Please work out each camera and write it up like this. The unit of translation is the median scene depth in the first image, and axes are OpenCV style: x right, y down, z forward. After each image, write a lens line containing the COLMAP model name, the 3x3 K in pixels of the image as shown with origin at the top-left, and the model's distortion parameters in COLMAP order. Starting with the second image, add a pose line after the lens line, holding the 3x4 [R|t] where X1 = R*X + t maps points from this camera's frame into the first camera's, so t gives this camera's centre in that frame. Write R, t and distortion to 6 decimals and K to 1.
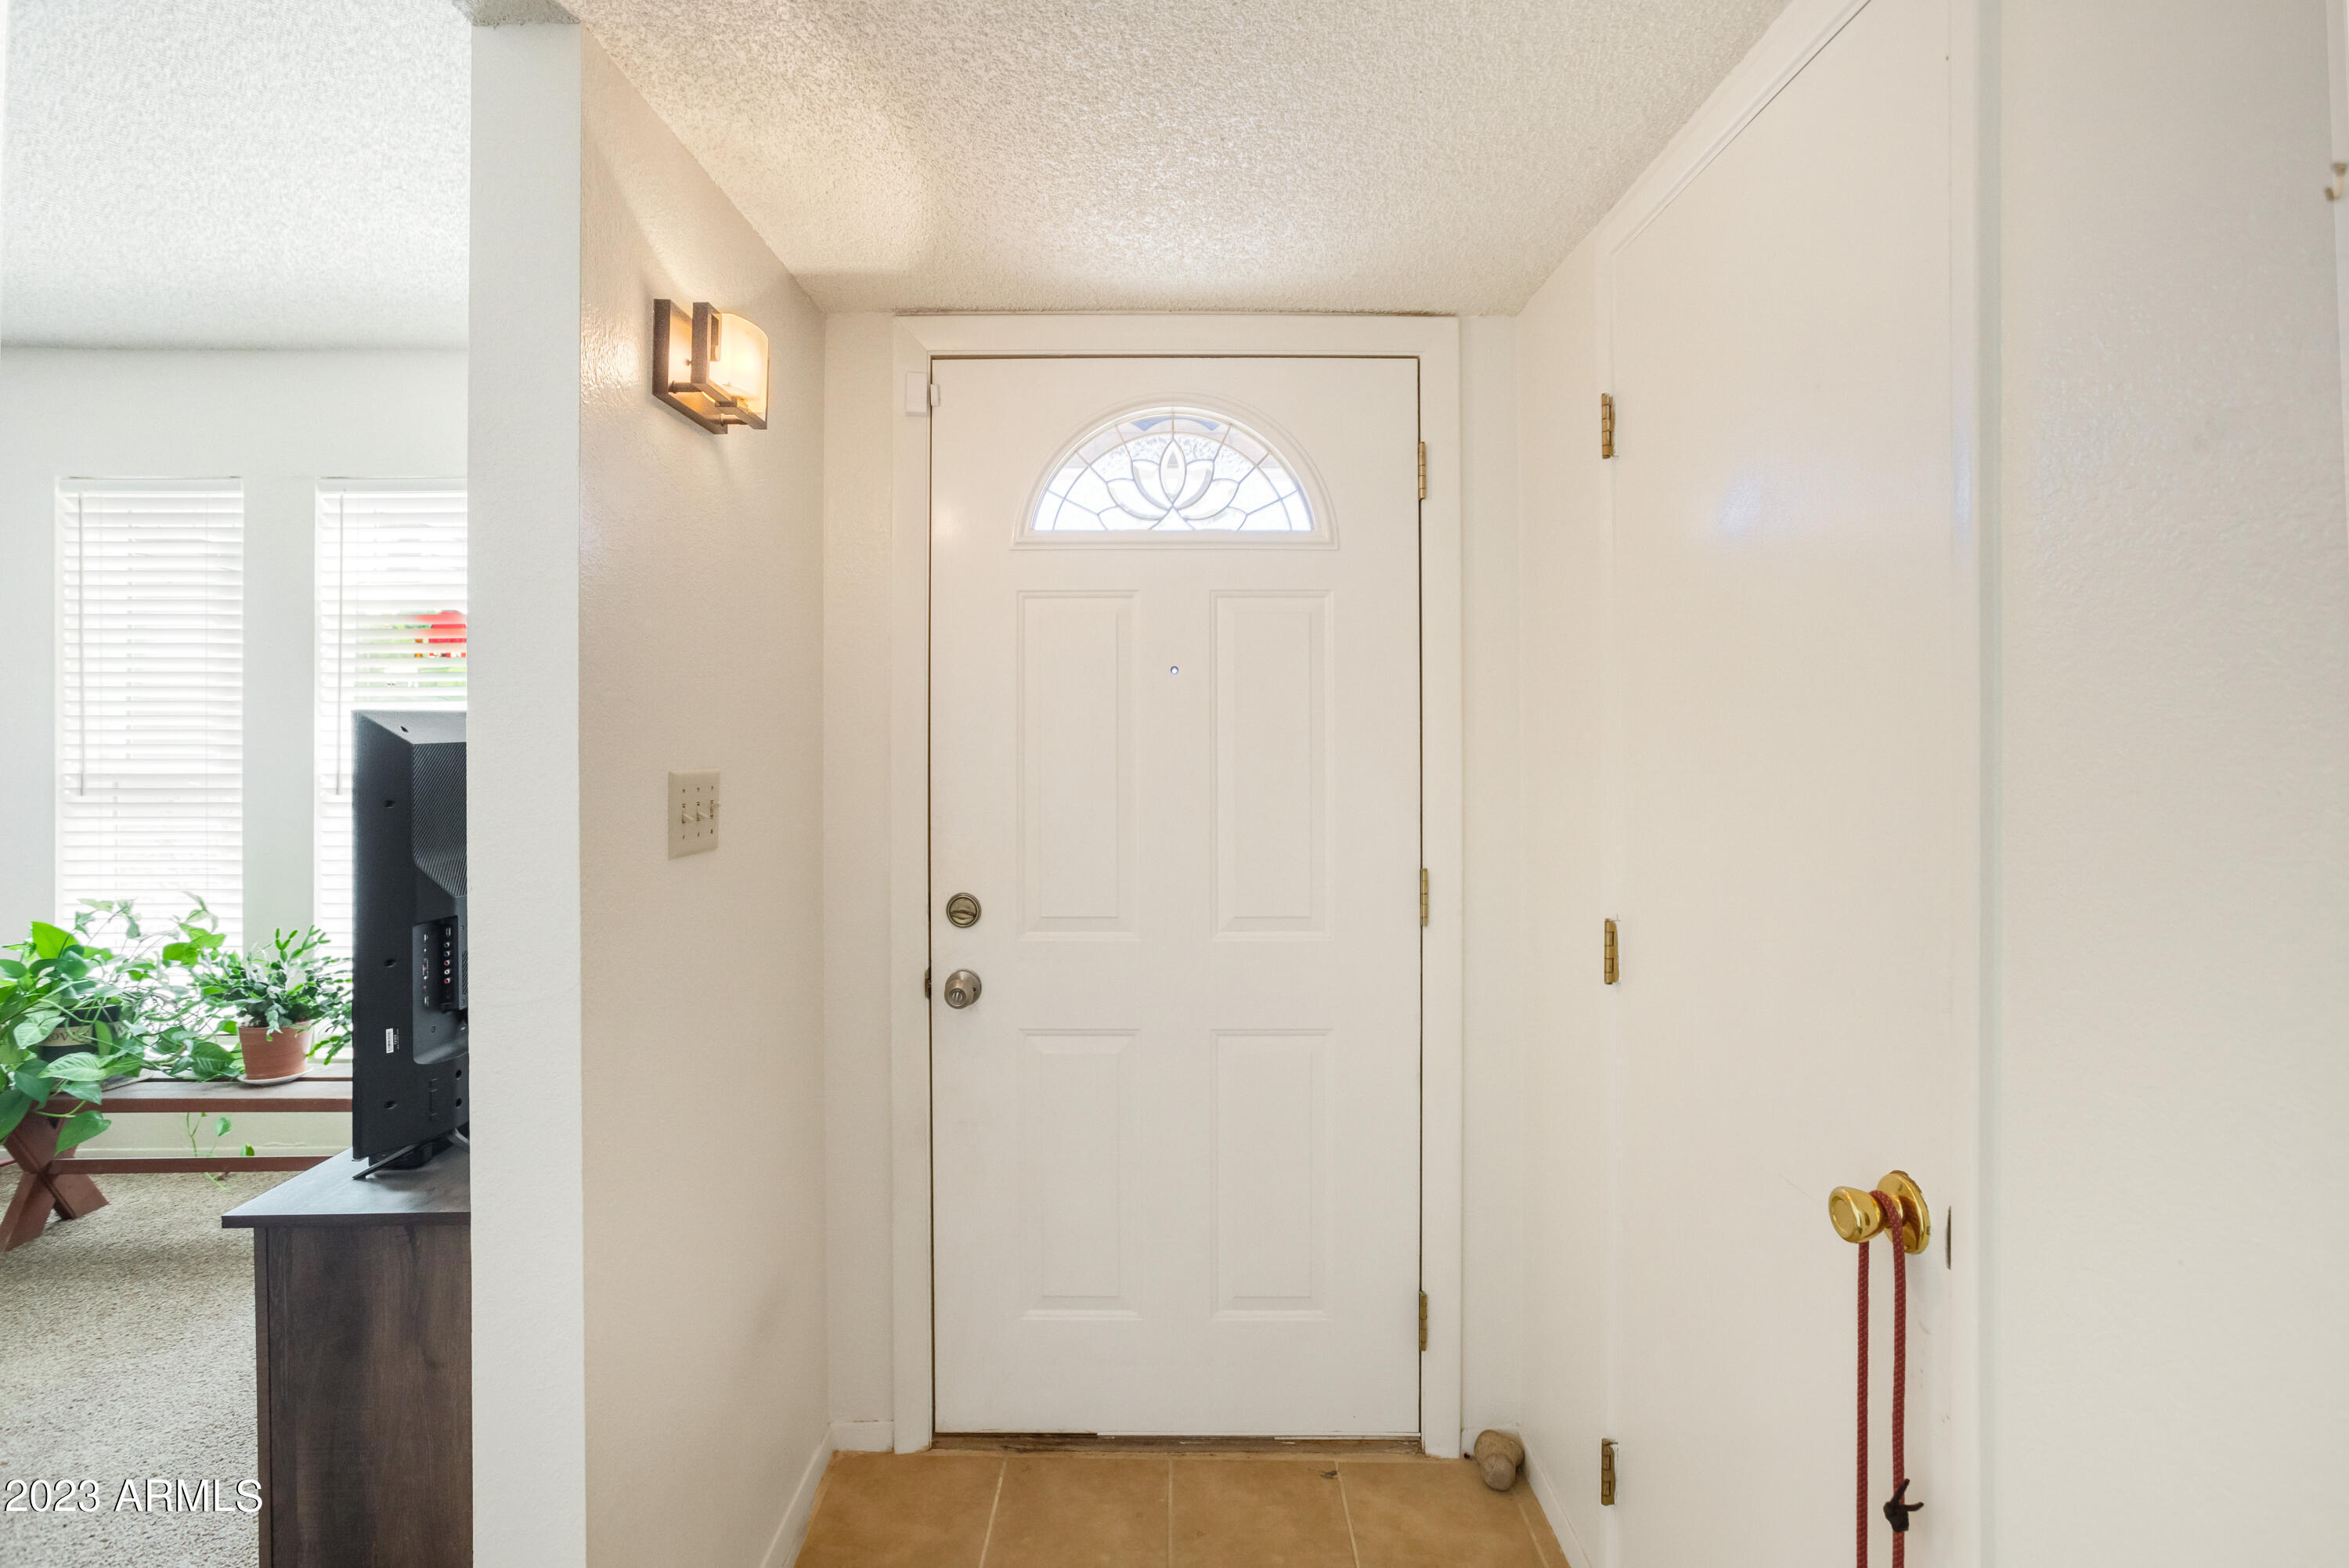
lens RADIAL K [[1150.2, 0, 1171.0], [0, 1150.2, 715.2], [0, 0, 1]] dist [-0.000817, 0.008355]
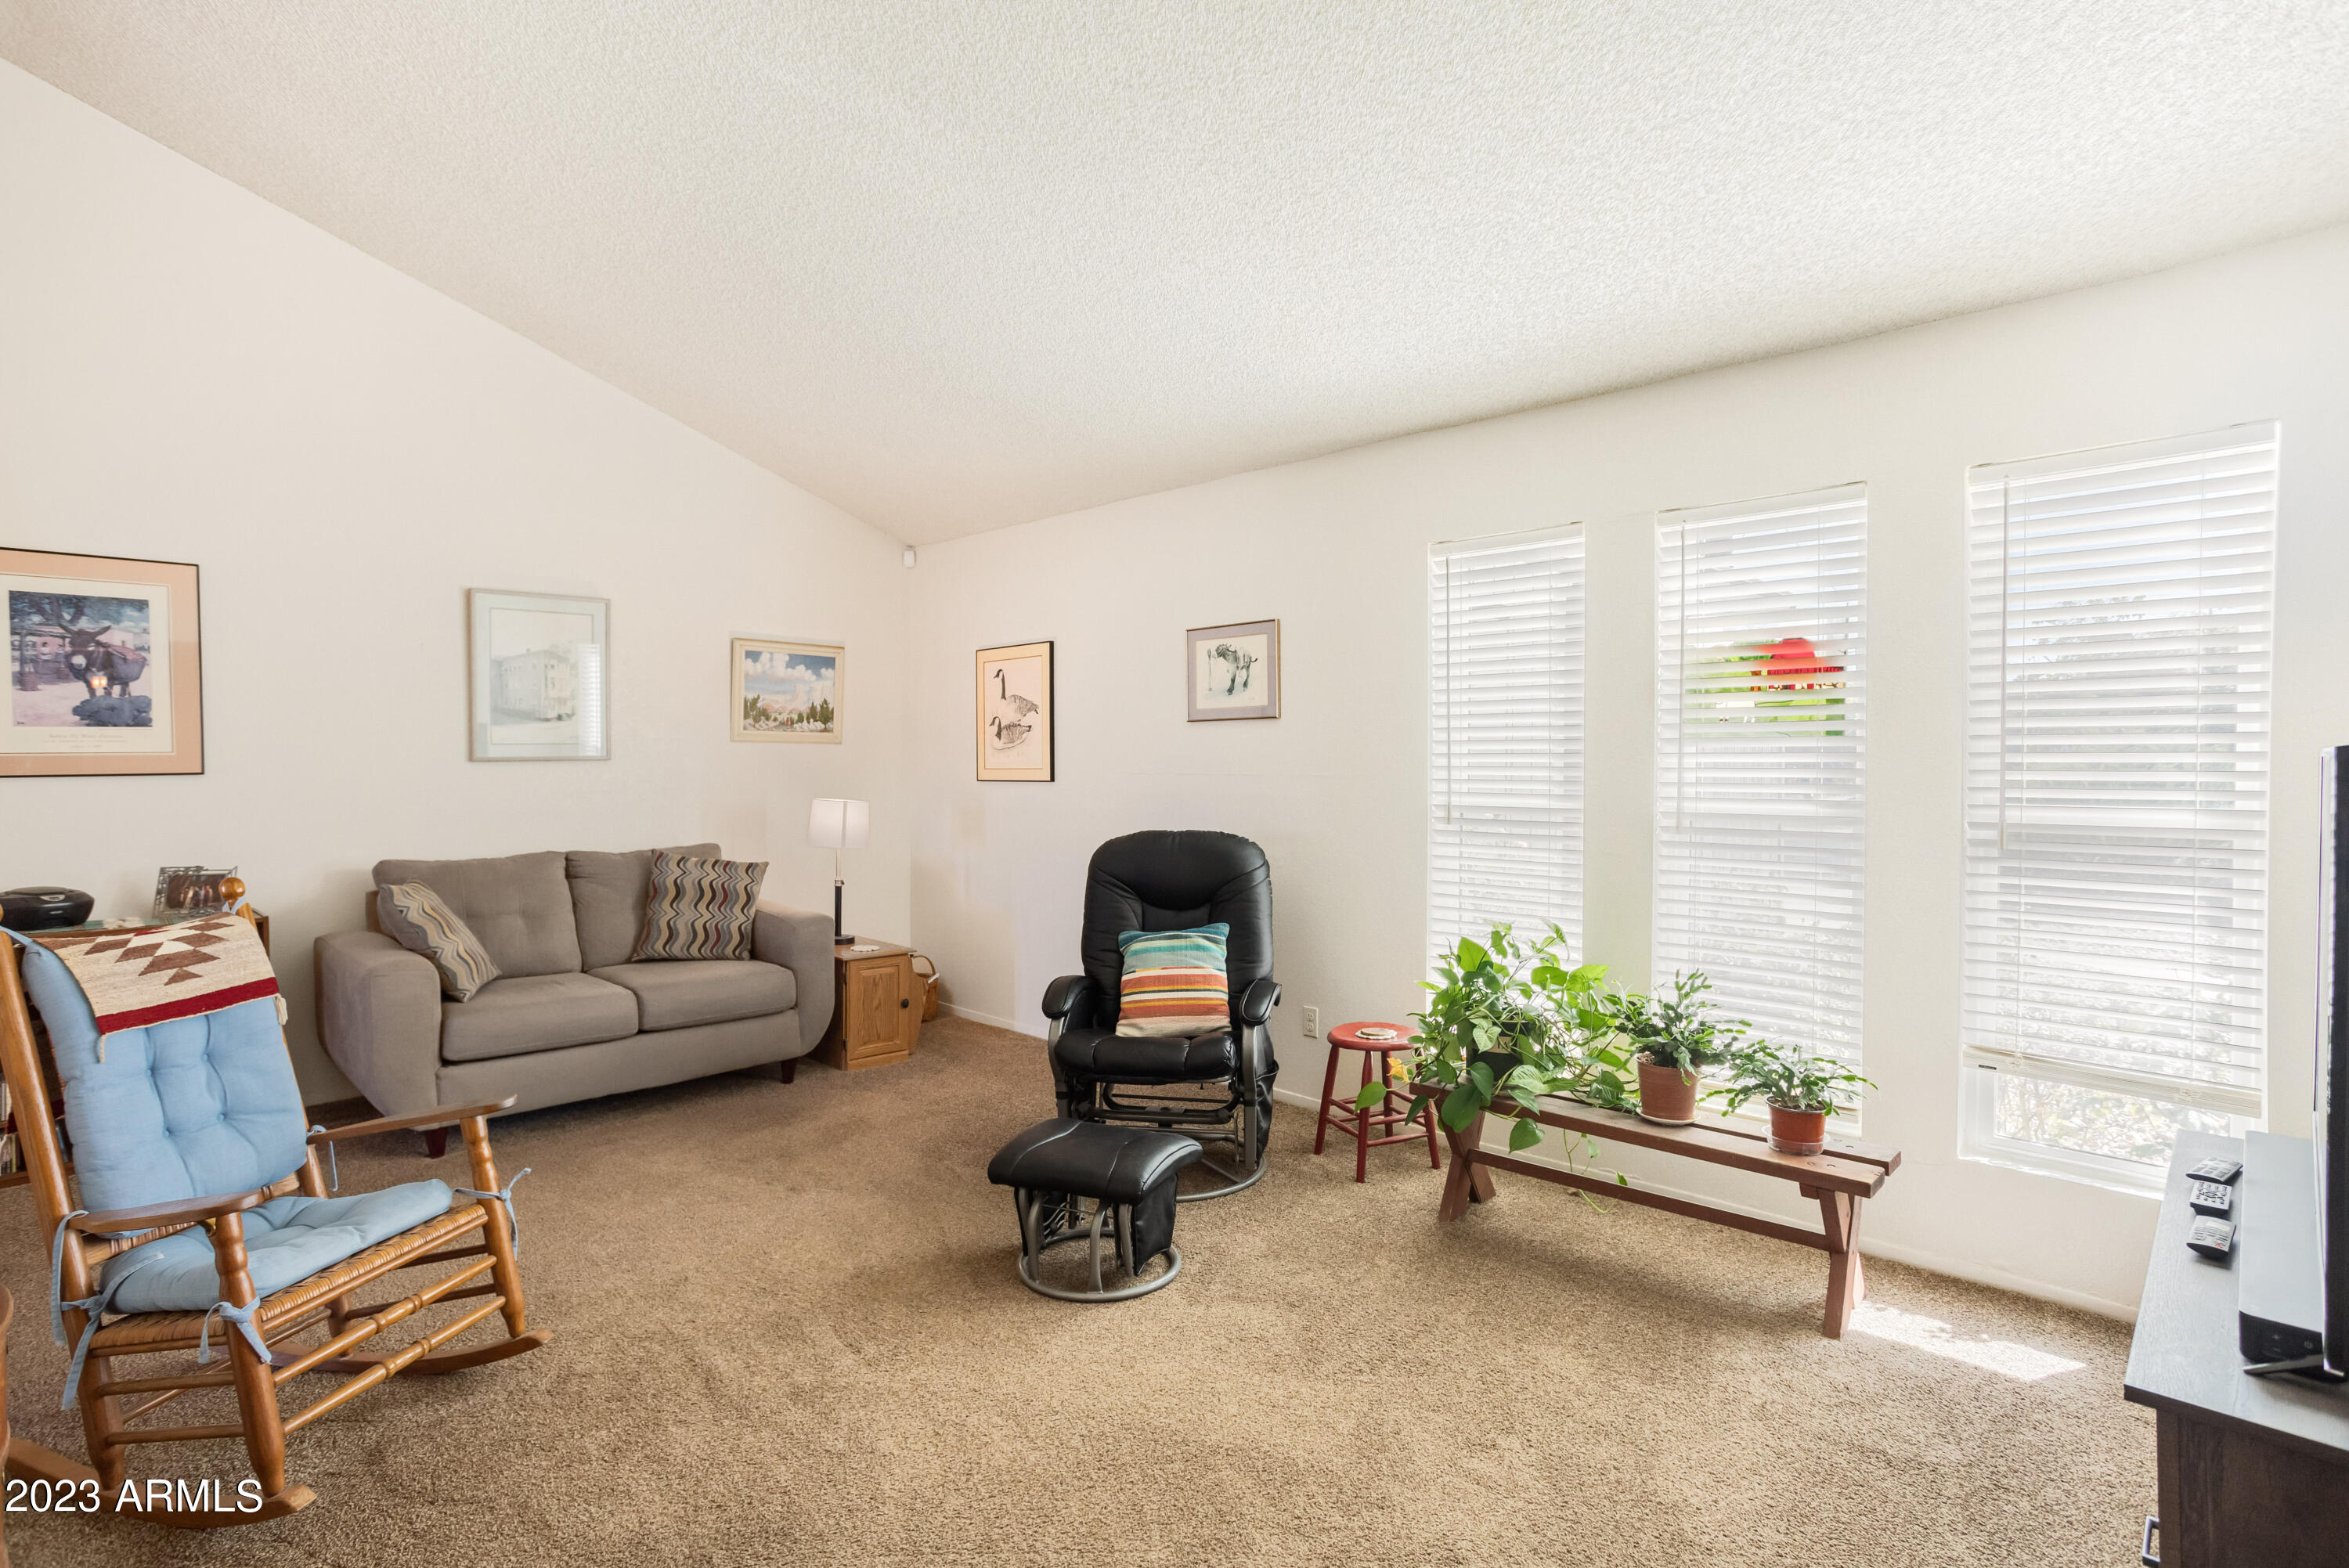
lens RADIAL K [[1184.6, 0, 1214.4], [0, 1184.6, 786.6], [0, 0, 1]] dist [-0.000676, 0.010477]
pose [[0.735510, 0.017279, -0.677294, -0.359449], [0.002162, 0.999610, 0.027850, -0.000178], [0.677511, -0.021948, 0.735185, -0.006456]]
